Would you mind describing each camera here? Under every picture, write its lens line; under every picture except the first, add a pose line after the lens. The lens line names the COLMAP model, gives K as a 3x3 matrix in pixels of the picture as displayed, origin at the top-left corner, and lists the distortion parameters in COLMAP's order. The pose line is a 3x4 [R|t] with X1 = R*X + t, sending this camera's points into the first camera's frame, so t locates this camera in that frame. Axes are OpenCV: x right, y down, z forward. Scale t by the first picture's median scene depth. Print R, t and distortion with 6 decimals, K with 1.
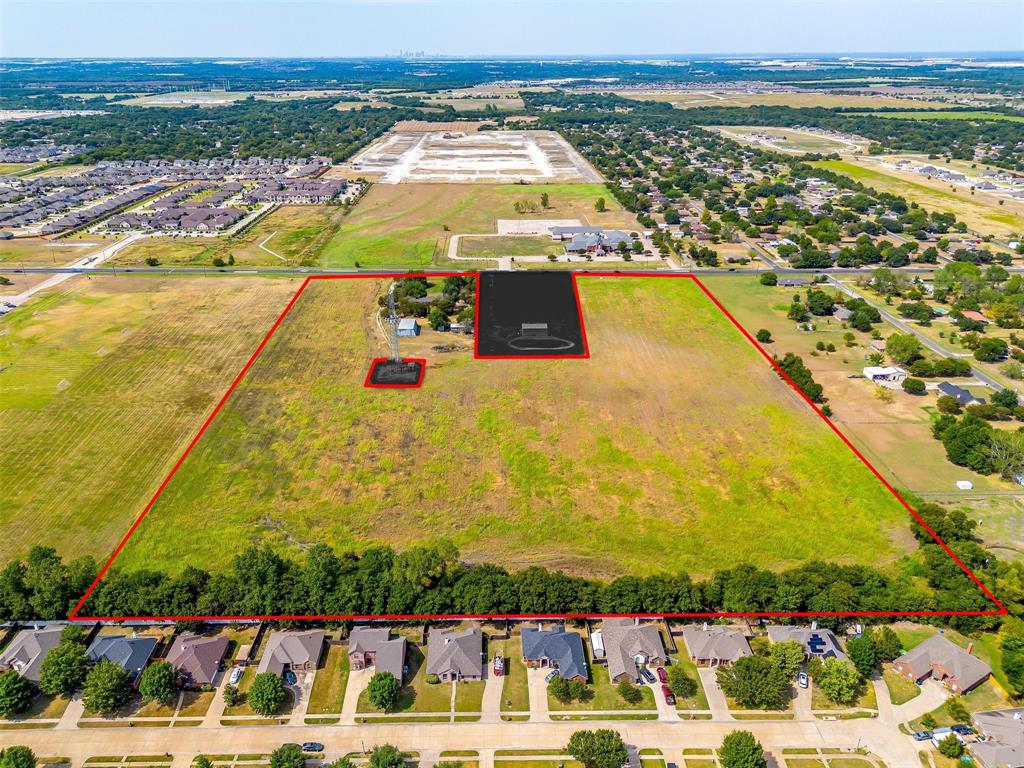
lens RADIAL K [[739.4, 0, 505.1], [0, 739.4, 384.4], [0, 0, 1]] dist [0.067992, -0.070359]
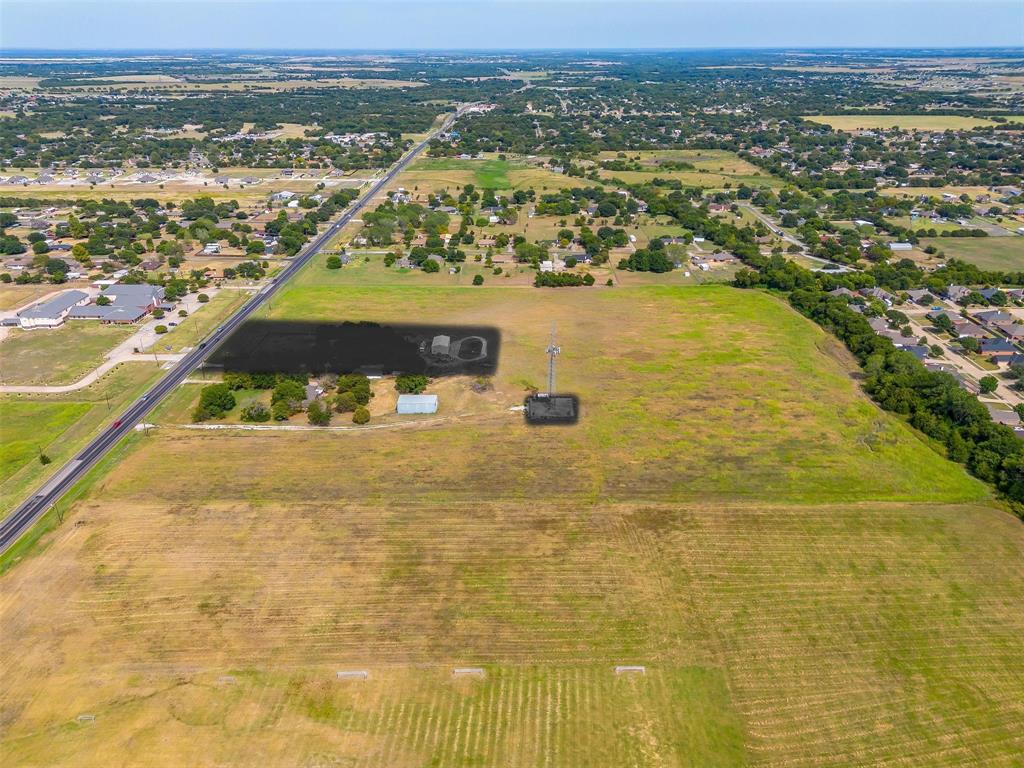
lens RADIAL K [[739.4, 0, 505.1], [0, 739.4, 384.4], [0, 0, 1]] dist [0.067992, -0.070359]
pose [[0.029138, -0.410019, 0.911611, -0.858202], [0.410160, 0.836588, 0.363166, -0.349472], [-0.911548, 0.363324, 0.192550, 0.773786]]
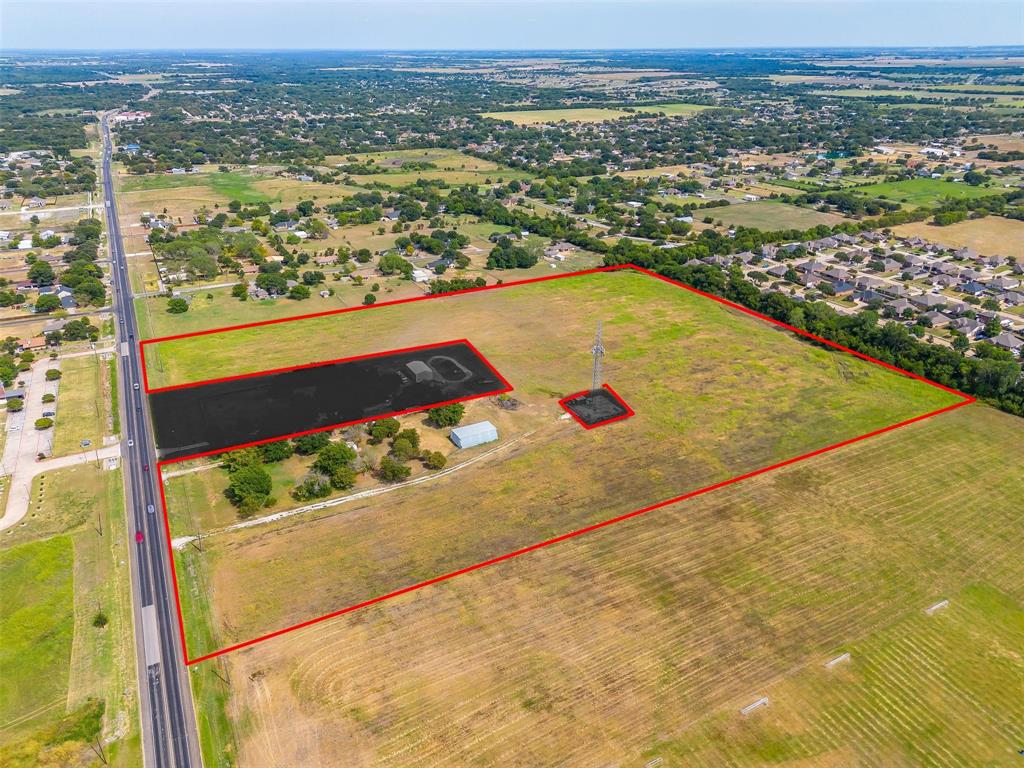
lens RADIAL K [[744.9, 0, 512.0], [0, 744.9, 384.0], [0, 0, 1]] dist [0.081643, -0.097786]
pose [[-0.446368, -0.361835, 0.818432, -0.744180], [0.371571, 0.757083, 0.537364, -0.502875], [-0.814058, 0.543968, -0.203490, 1.116627]]
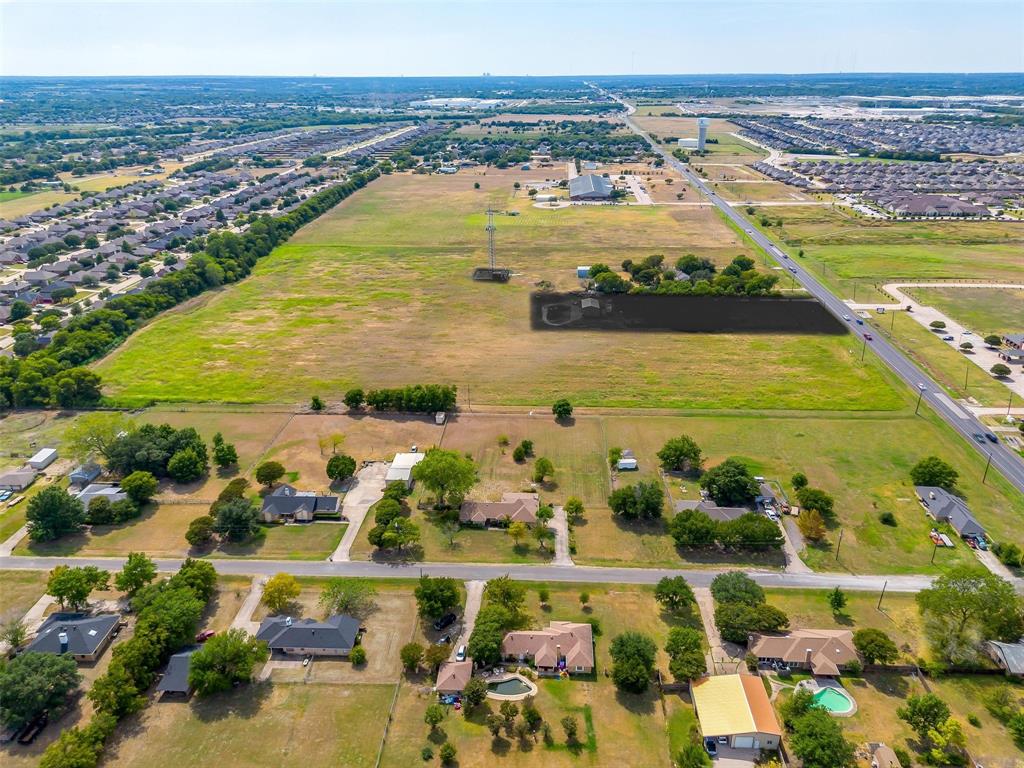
lens RADIAL K [[739.4, 0, 505.1], [0, 739.4, 384.4], [0, 0, 1]] dist [0.067992, -0.070359]
pose [[-0.084773, 0.390440, -0.916717, 0.925658], [-0.404631, 0.827262, 0.389759, -0.311046], [0.910542, 0.403973, 0.087854, 0.878862]]
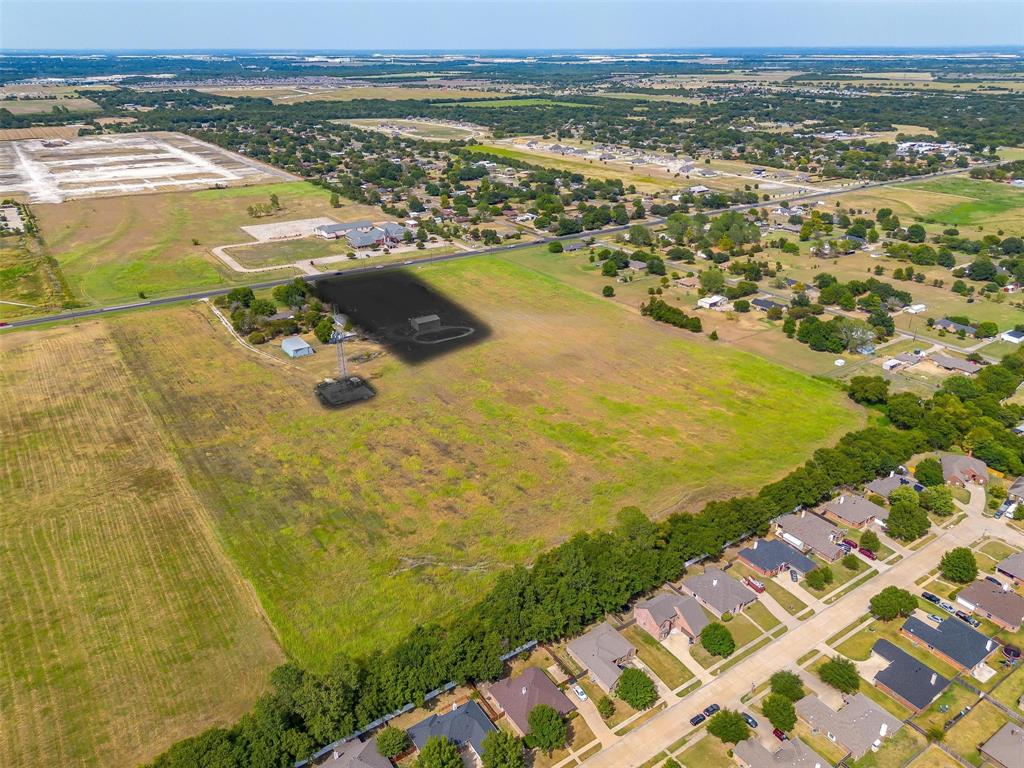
lens RADIAL K [[720.5, 0, 516.1], [0, 720.5, 384.1], [0, 0, 1]] dist [0.062058, -0.060734]
pose [[0.835247, -0.230562, 0.499203, -0.371999], [0.223527, 0.971820, 0.074848, -0.040151], [-0.502392, 0.049069, 0.863247, 0.098725]]
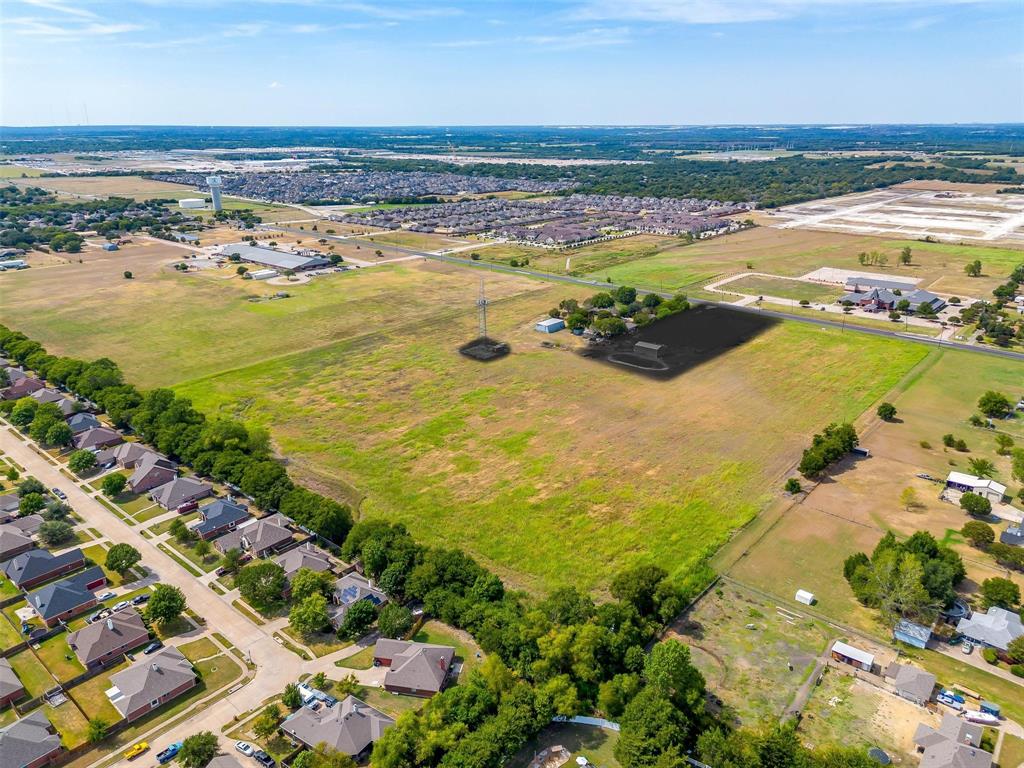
lens RADIAL K [[744.9, 0, 512.0], [0, 744.9, 384.0], [0, 0, 1]] dist [0.081643, -0.097786]
pose [[0.738419, 0.224300, -0.635946, 0.546531], [-0.274785, 0.961298, 0.019990, -0.001243], [0.615817, 0.159987, 0.771475, 0.148543]]
